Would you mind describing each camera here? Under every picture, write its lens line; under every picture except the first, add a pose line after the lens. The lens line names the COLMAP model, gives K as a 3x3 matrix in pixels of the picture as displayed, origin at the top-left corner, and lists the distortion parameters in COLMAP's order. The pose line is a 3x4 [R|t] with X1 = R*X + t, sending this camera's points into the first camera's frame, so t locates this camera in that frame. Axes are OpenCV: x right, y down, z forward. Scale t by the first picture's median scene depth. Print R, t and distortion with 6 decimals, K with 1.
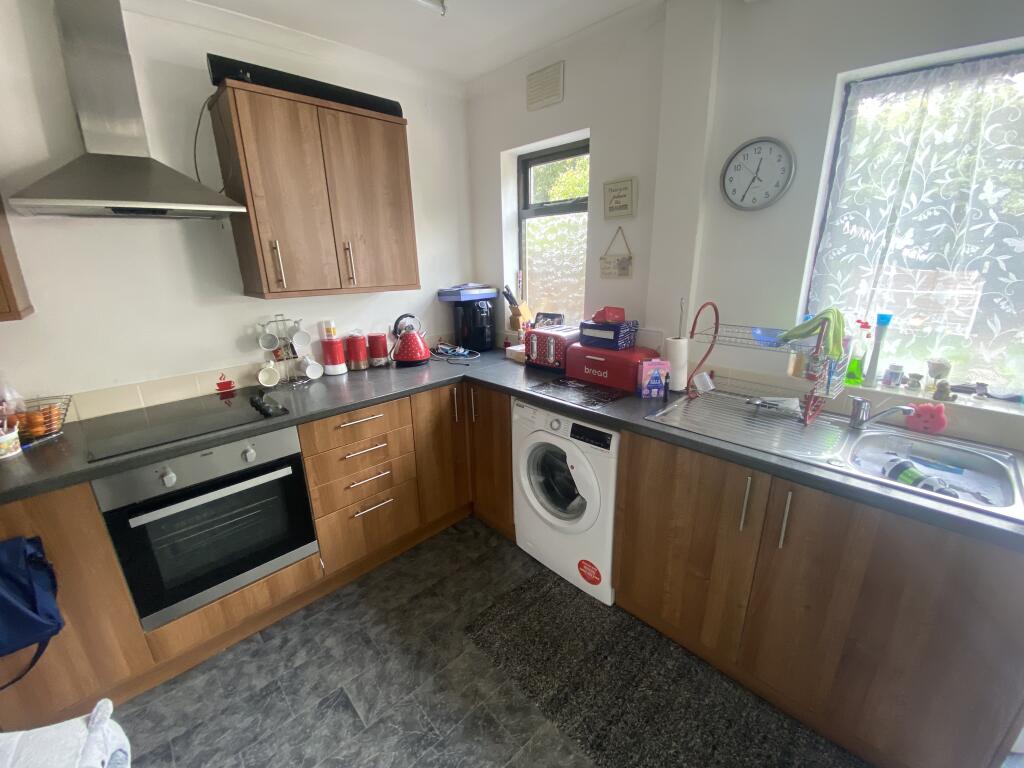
lens RADIAL K [[414.0, 0, 514.2], [0, 414.0, 381.8], [0, 0, 1]] dist [0.027458, -0.024270]
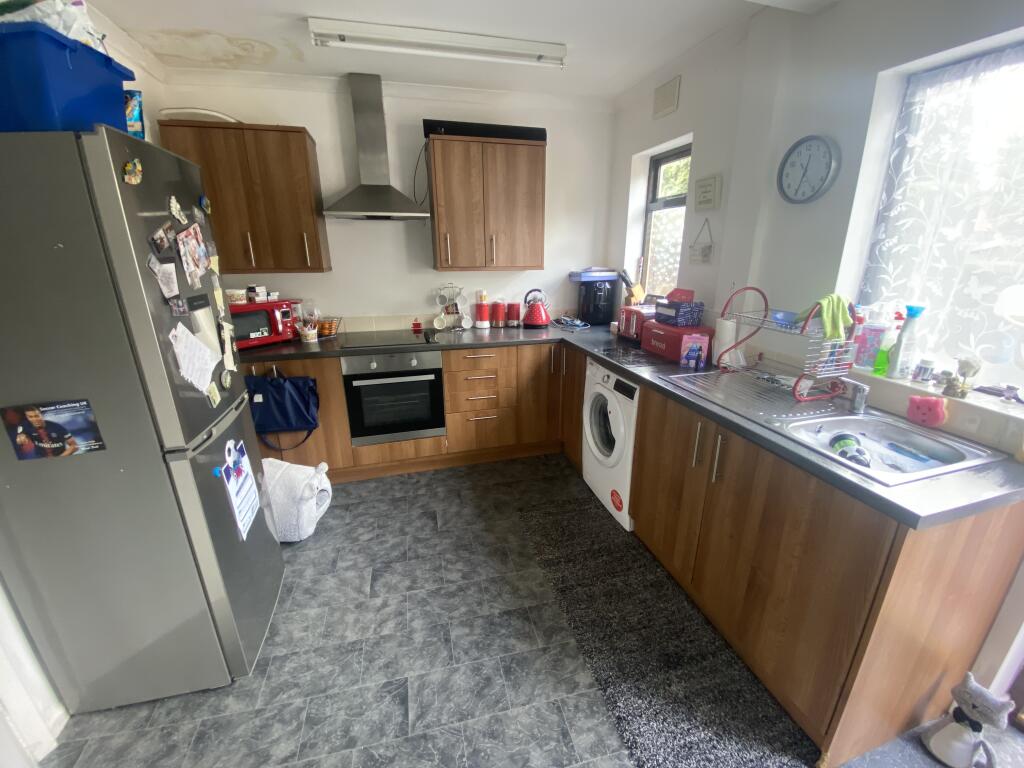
lens RADIAL K [[414.0, 0, 514.2], [0, 414.0, 381.8], [0, 0, 1]] dist [0.027458, -0.024270]
pose [[0.874565, 0.158795, -0.458170, 0.428015], [-0.147871, 0.987192, 0.059887, 0.077601], [0.461811, 0.015375, 0.886845, -0.251591]]
